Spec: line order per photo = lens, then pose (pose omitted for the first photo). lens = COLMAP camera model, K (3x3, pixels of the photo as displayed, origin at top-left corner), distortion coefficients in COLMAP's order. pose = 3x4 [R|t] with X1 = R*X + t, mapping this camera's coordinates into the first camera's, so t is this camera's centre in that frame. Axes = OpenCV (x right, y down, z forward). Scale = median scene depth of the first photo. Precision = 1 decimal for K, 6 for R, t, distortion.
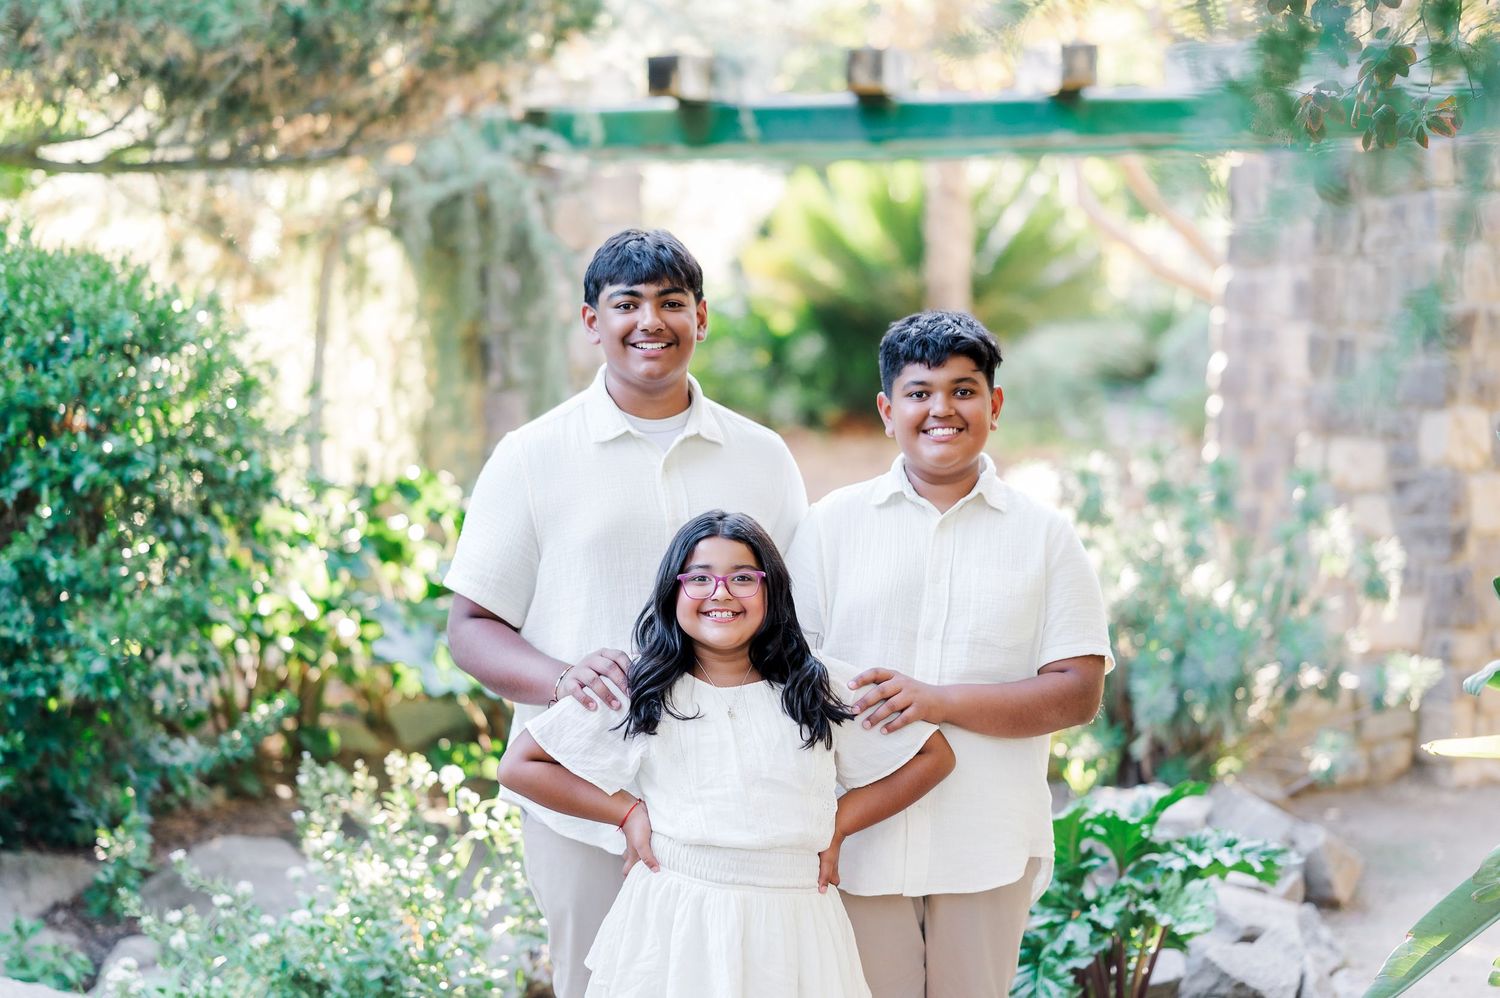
lens RADIAL K [[3531.3, 0, 758.7], [0, 3531.3, 479.9], [0, 0, 1]] dist [-0.031418, 0.188020]
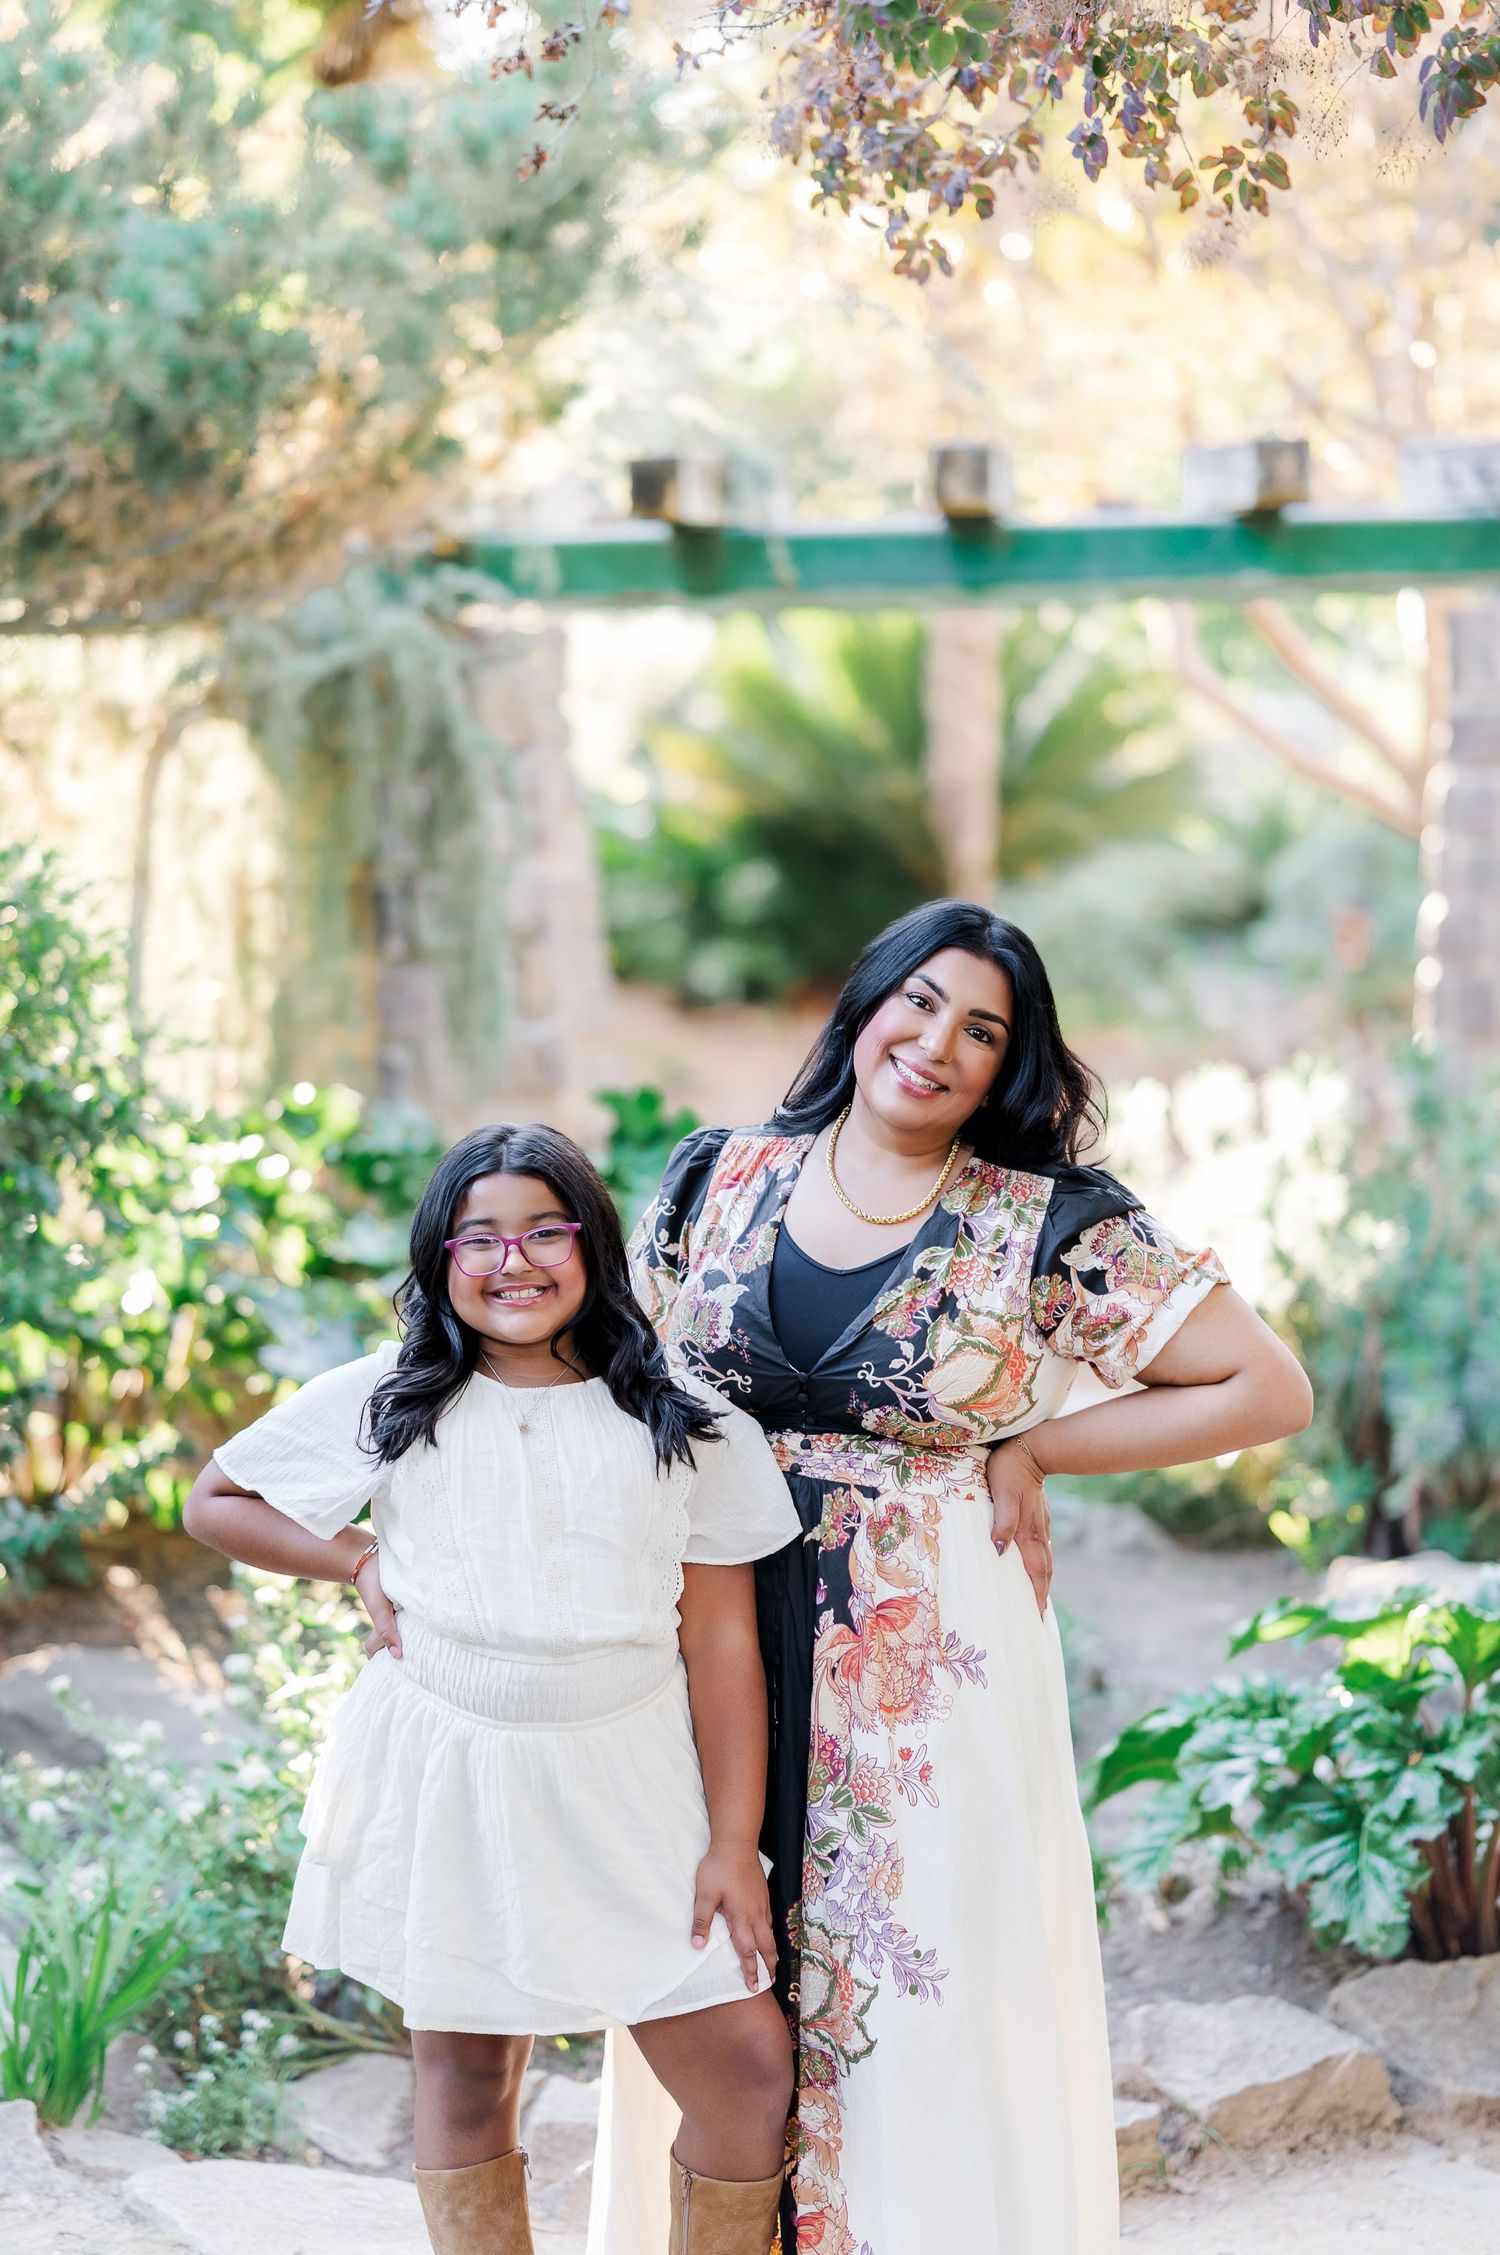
lens RADIAL K [[5308.7, 0, 745.1], [0, 5308.7, 1119.5], [0, 0, 1]] dist [-0.031418, 0.188020]
pose [[0.999657, -0.007418, 0.025099, -0.045191], [0.007205, 0.999937, 0.008569, -0.005568], [-0.025161, -0.008385, 0.999648, -0.000004]]
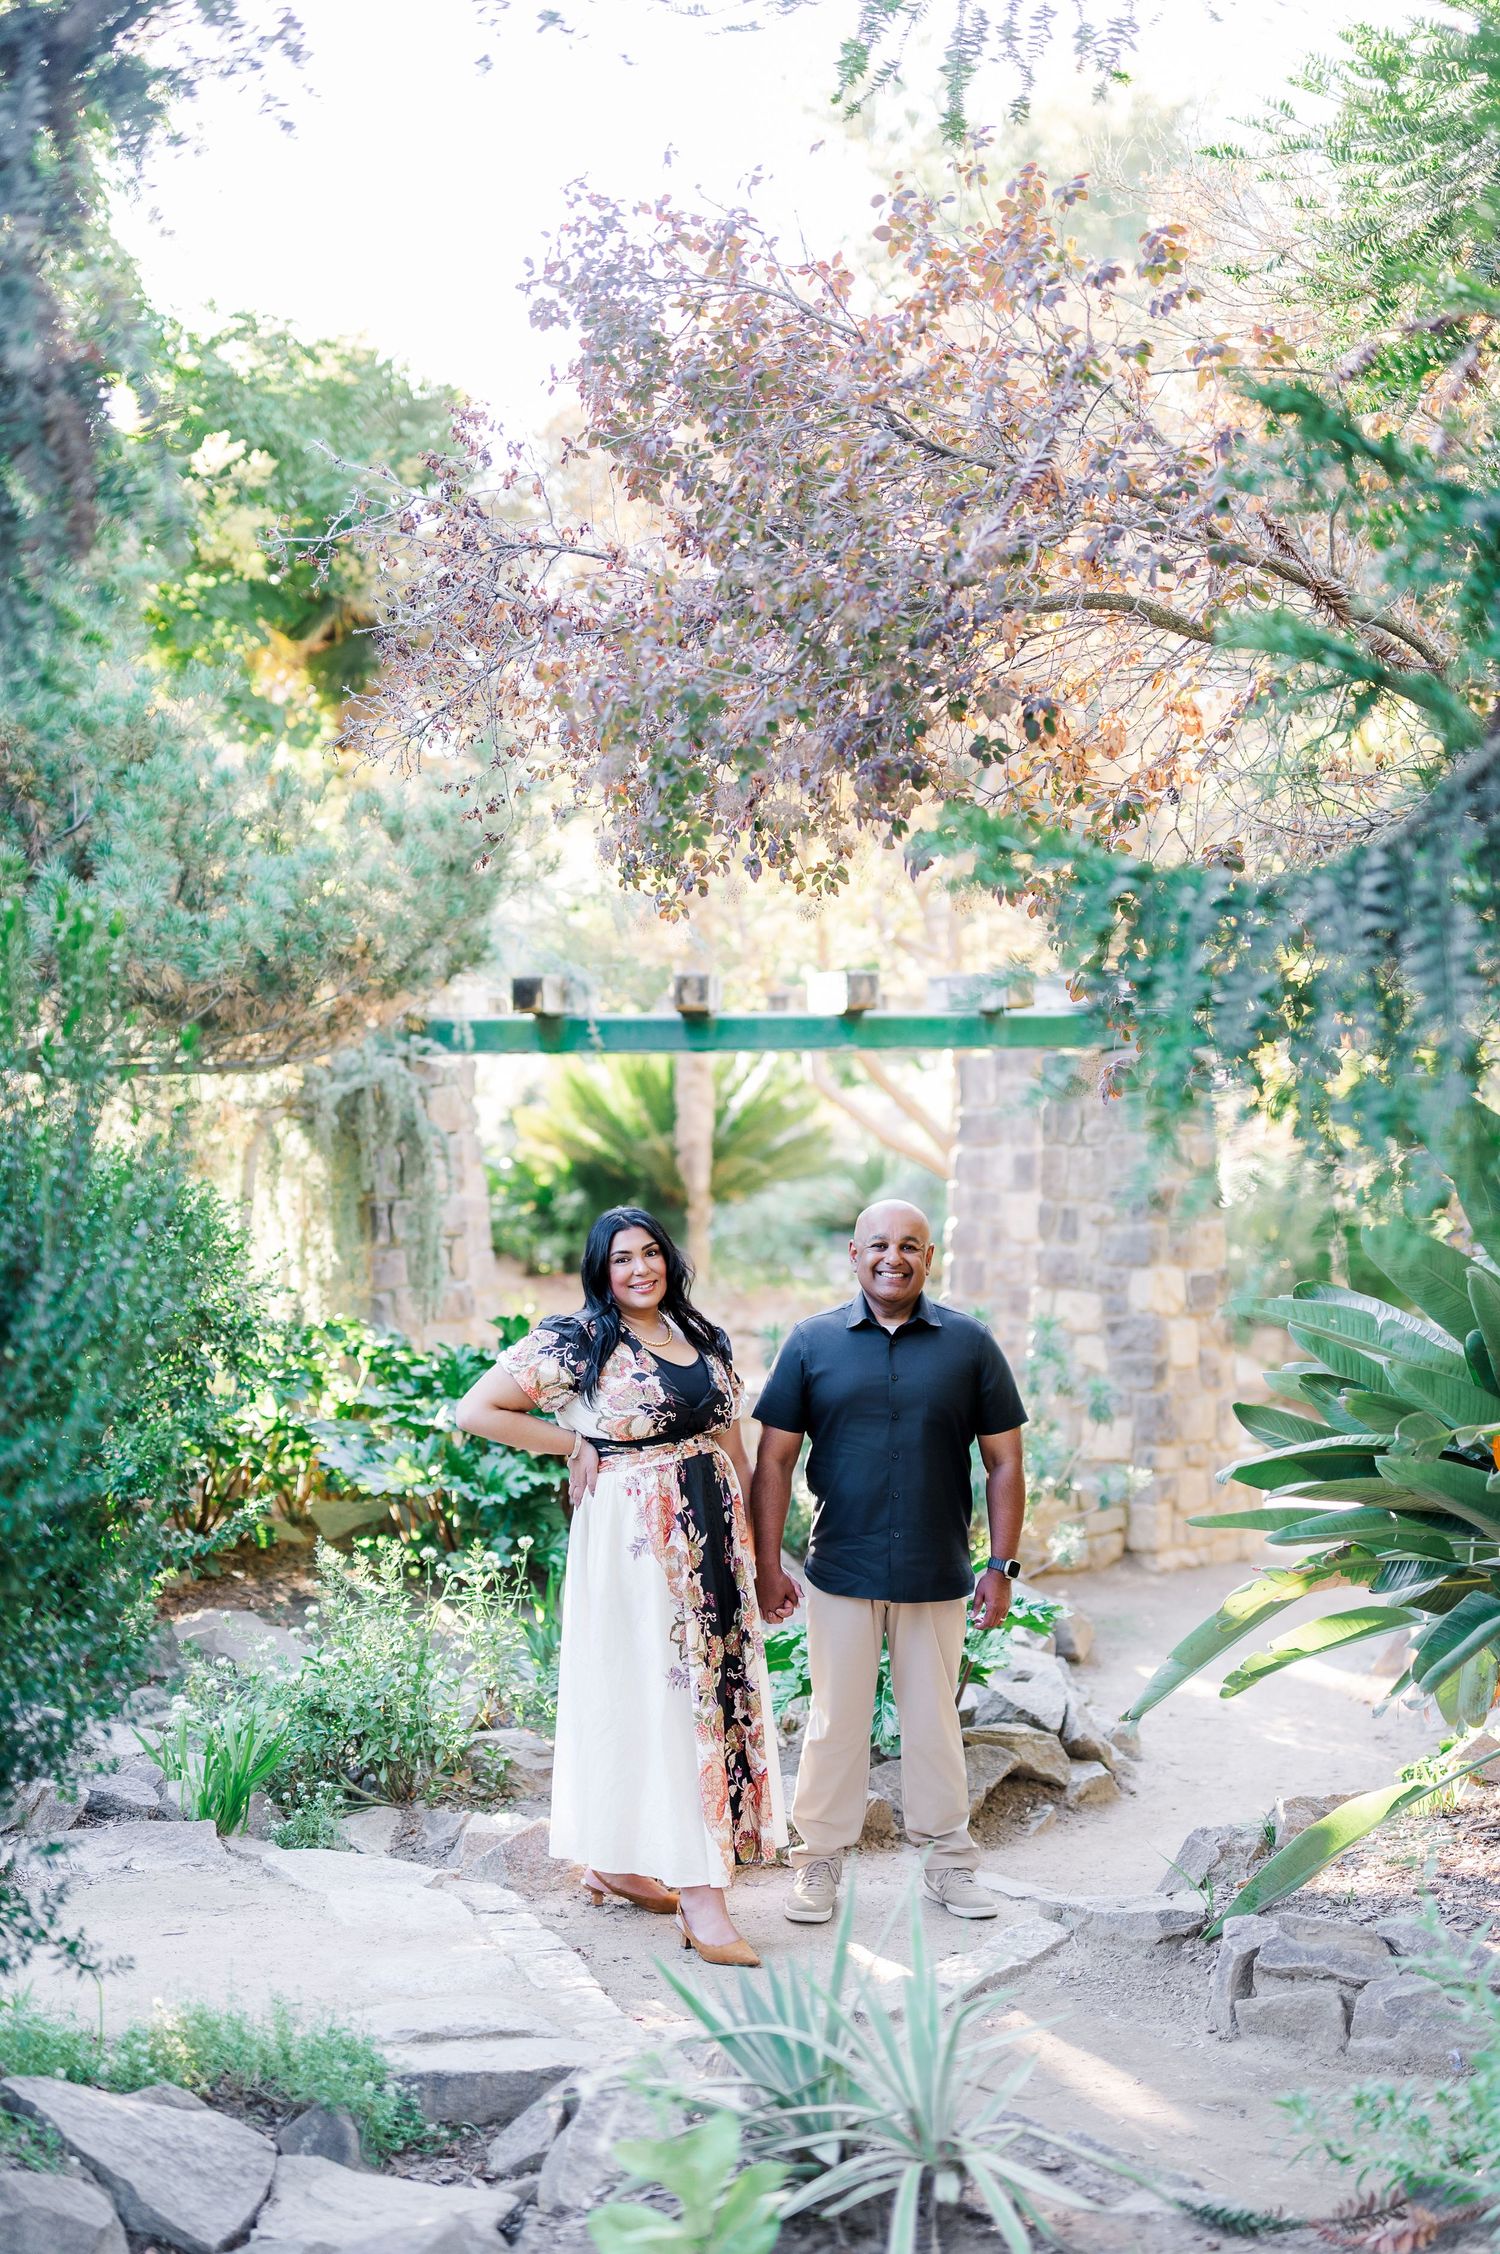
lens RADIAL K [[3225.1, 0, 754.6], [0, 3225.1, 1143.5], [0, 0, 1]] dist [-0.019835, -0.001009]
pose [[0.996407, 0.007406, 0.084367, -0.053782], [-0.002998, 0.998630, -0.052245, -0.004762], [-0.084639, 0.051804, 0.995064, -0.164003]]
